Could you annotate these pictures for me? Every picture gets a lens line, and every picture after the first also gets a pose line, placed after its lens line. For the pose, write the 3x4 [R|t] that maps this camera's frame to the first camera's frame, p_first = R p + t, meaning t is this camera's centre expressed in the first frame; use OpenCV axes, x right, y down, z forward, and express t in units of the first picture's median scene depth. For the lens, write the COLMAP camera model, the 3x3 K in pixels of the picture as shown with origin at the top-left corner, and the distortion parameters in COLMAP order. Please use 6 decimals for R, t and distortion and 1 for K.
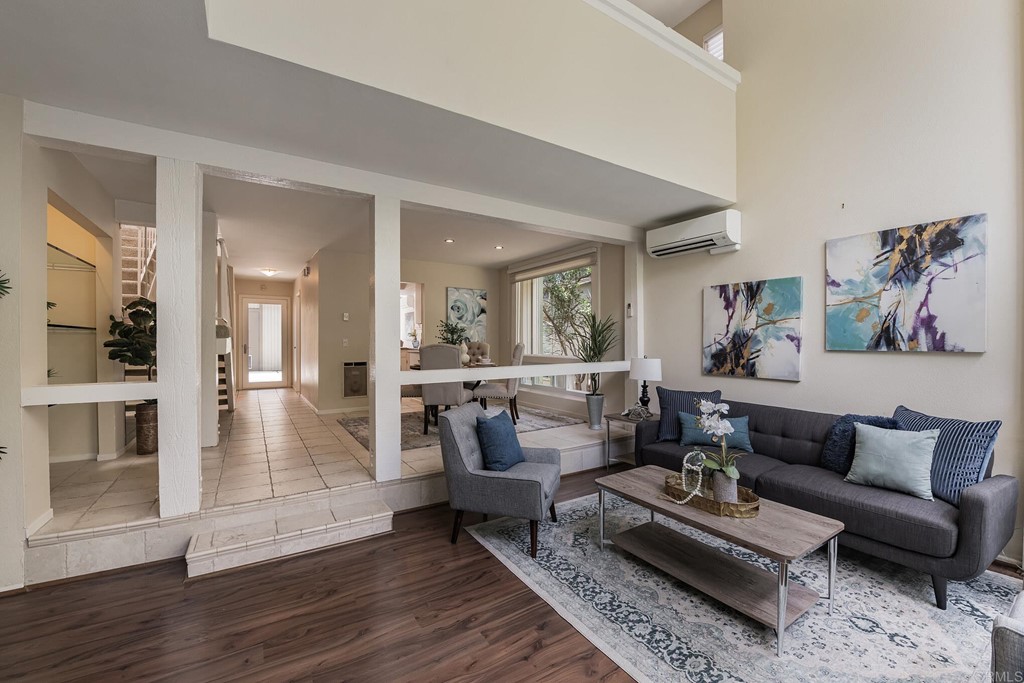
lens RADIAL K [[419.4, 0, 512.0], [0, 419.4, 341.5], [0, 0, 1]] dist [-0.000662, -0.000027]
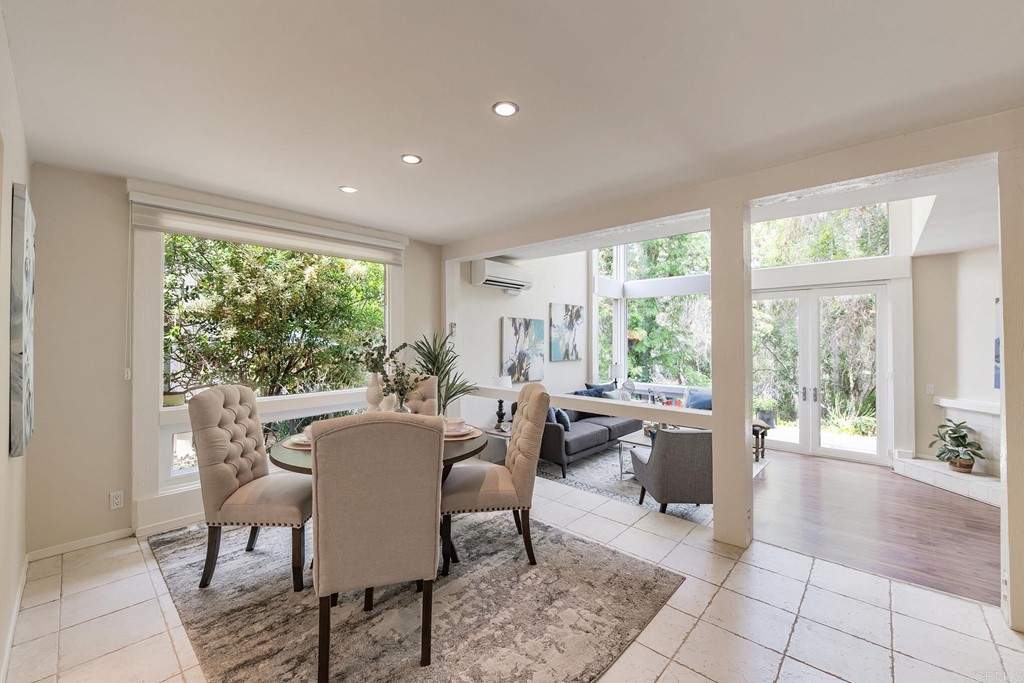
lens RADIAL K [[419.4, 0, 512.0], [0, 419.4, 341.5], [0, 0, 1]] dist [-0.000662, -0.000027]
pose [[-0.262896, 0.005192, 0.964810, -0.880055], [0.008421, 0.999960, -0.003086, -0.054675], [-0.964787, 0.007313, -0.262930, 1.443776]]
